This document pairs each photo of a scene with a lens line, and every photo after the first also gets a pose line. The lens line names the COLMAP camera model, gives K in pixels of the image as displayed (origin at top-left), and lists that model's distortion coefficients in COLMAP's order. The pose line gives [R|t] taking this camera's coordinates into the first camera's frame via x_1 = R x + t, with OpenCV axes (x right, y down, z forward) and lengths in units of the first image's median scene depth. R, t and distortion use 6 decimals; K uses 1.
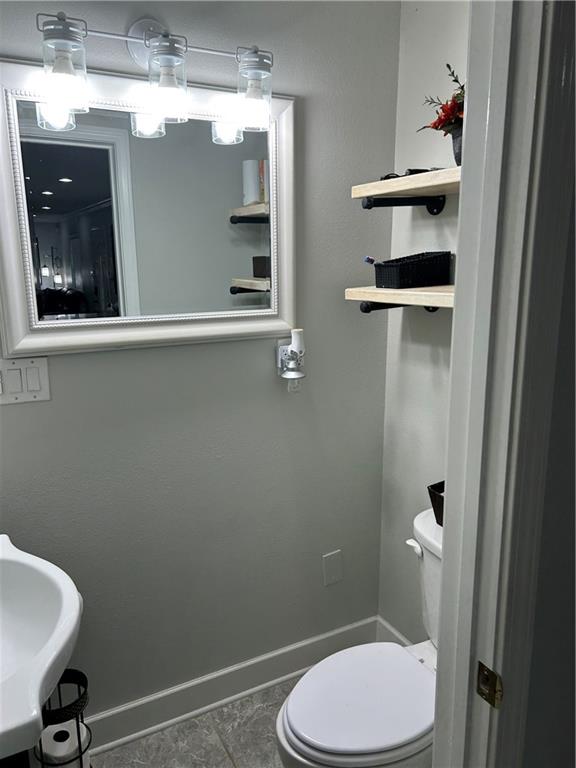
lens RADIAL K [[575.5, 0, 285.5], [0, 575.5, 386.6], [0, 0, 1]] dist [0.053911, -0.065657]
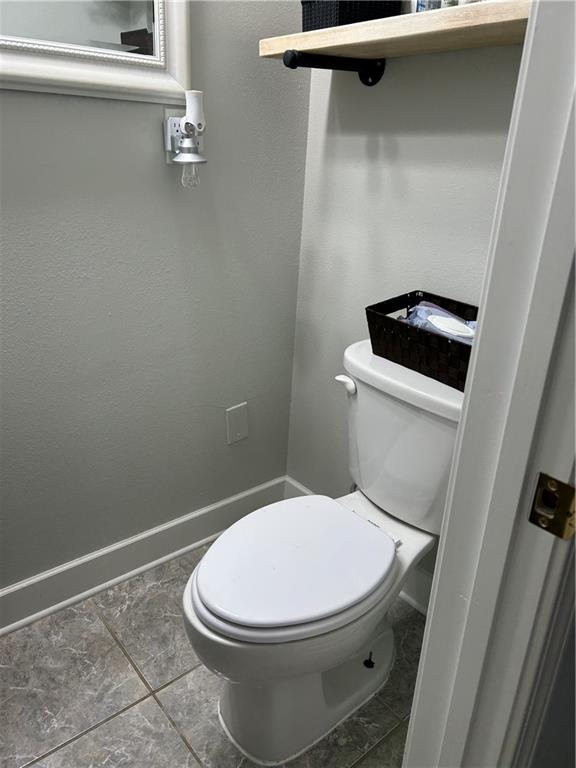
lens RADIAL K [[575.5, 0, 291.1], [0, 575.5, 381.4], [0, 0, 1]] dist [0.053911, -0.065657]
pose [[0.974676, -0.027249, 0.221956, -0.030497], [-0.011600, 0.985051, 0.171870, 0.124368], [-0.223321, -0.170092, 0.959790, 0.218514]]
